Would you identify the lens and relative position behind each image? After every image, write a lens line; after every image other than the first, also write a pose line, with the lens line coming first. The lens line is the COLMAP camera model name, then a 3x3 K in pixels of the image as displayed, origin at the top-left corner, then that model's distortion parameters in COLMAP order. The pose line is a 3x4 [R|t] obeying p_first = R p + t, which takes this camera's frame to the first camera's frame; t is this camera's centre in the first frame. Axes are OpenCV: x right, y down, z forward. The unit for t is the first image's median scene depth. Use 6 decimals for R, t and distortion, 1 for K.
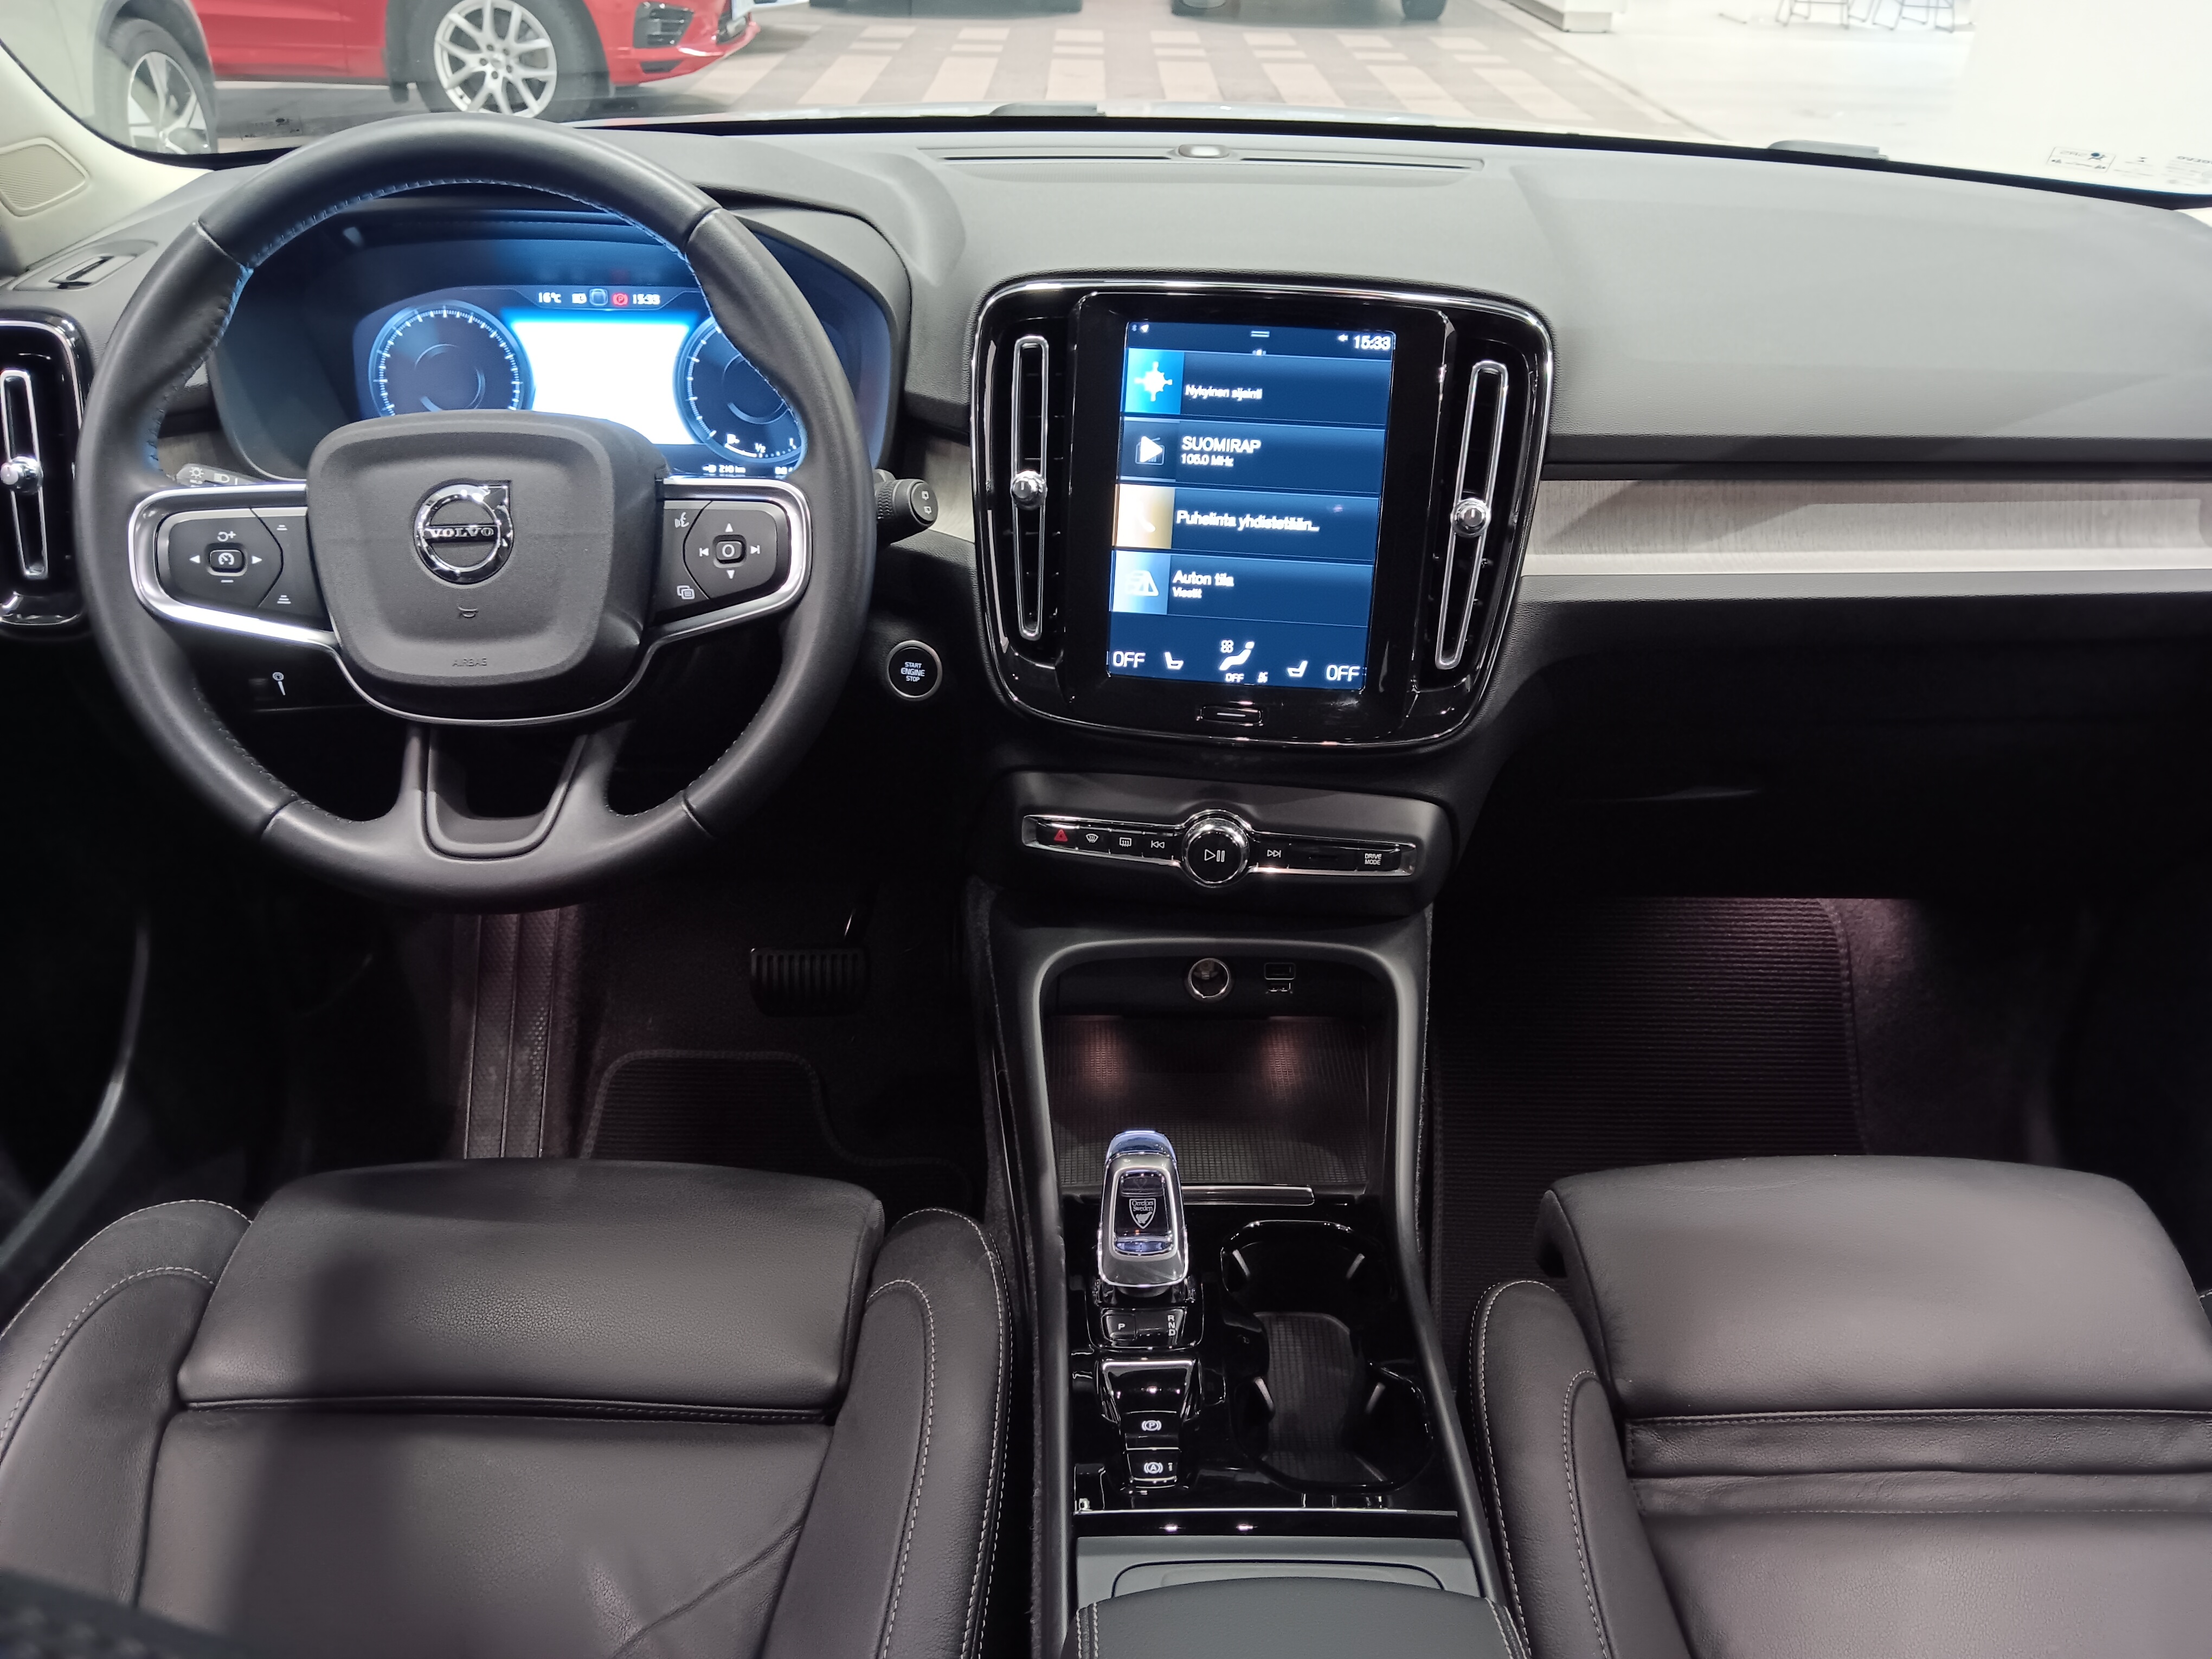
lens RADIAL K [[1687.1, 0, 1118.4], [0, 1687.1, 844.1], [0, 0, 1]] dist [0.039925, -0.080989]
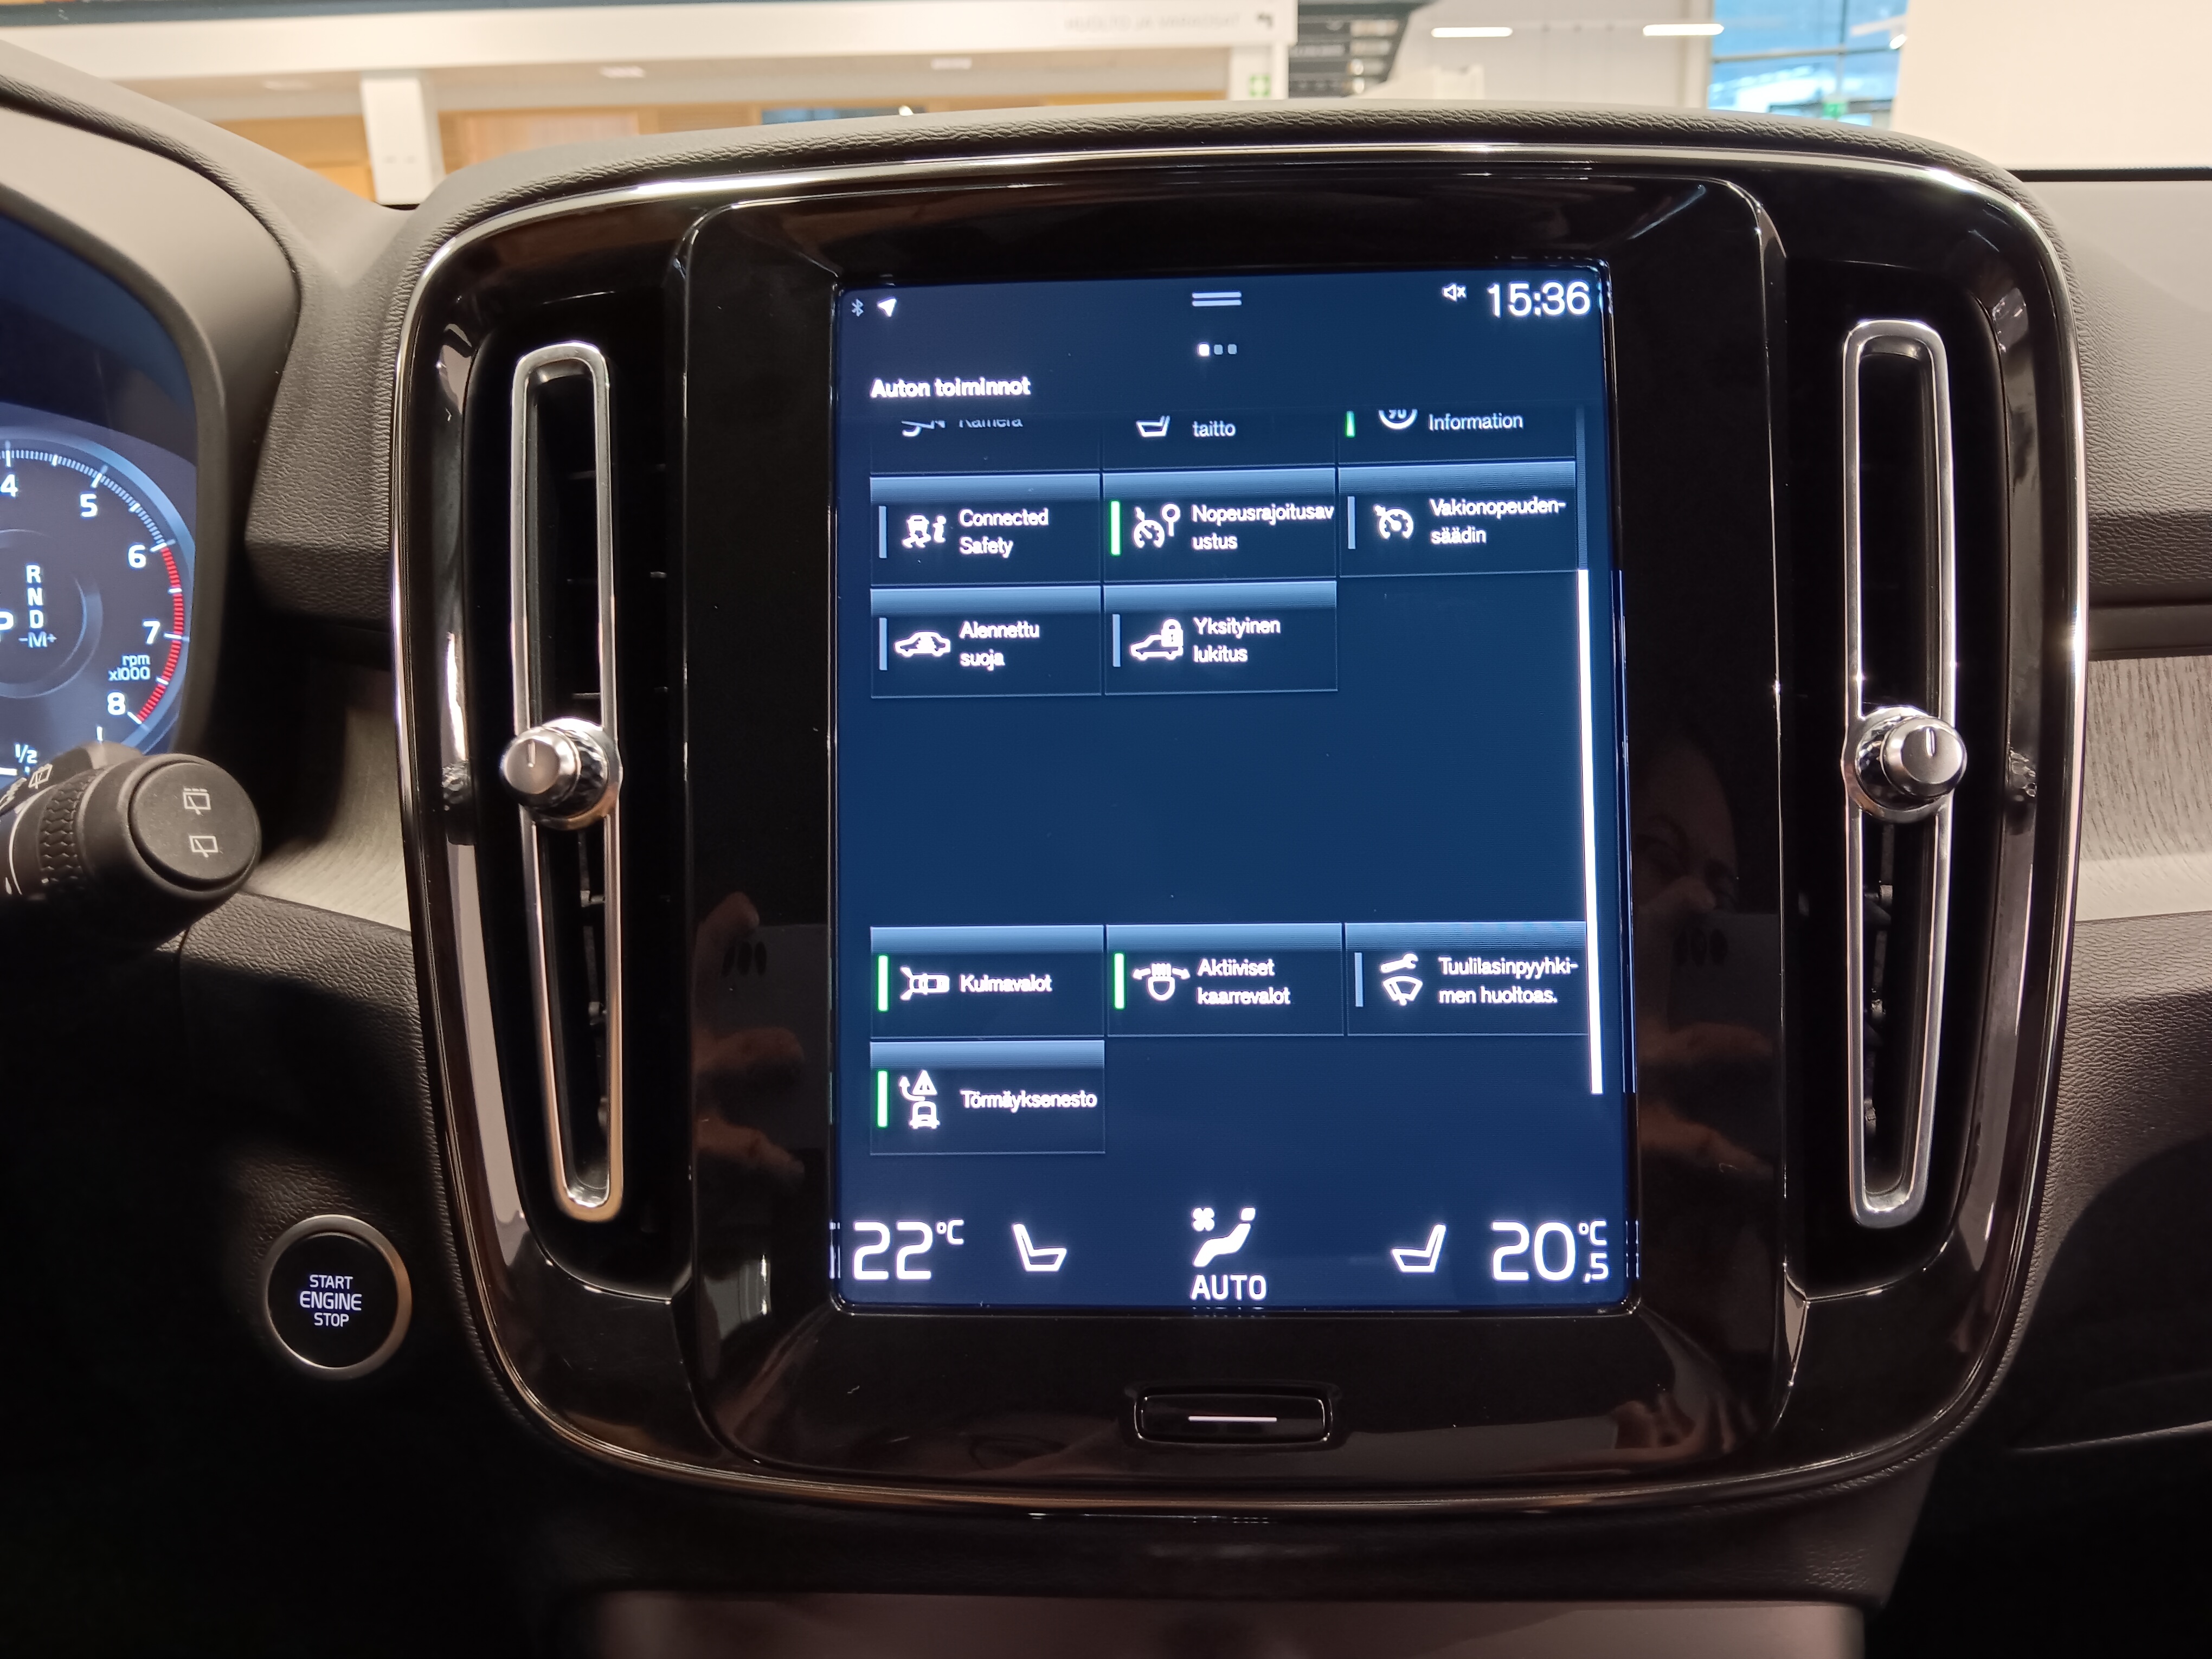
lens RADIAL K [[1687.1, 0, 1105.8], [0, 1687.1, 846.6], [0, 0, 1]] dist [0.039925, -0.080989]
pose [[0.996590, -0.067308, 0.047718, 0.035584], [0.076116, 0.973216, -0.216926, -0.113352], [-0.031839, 0.219819, 0.975021, 0.666831]]
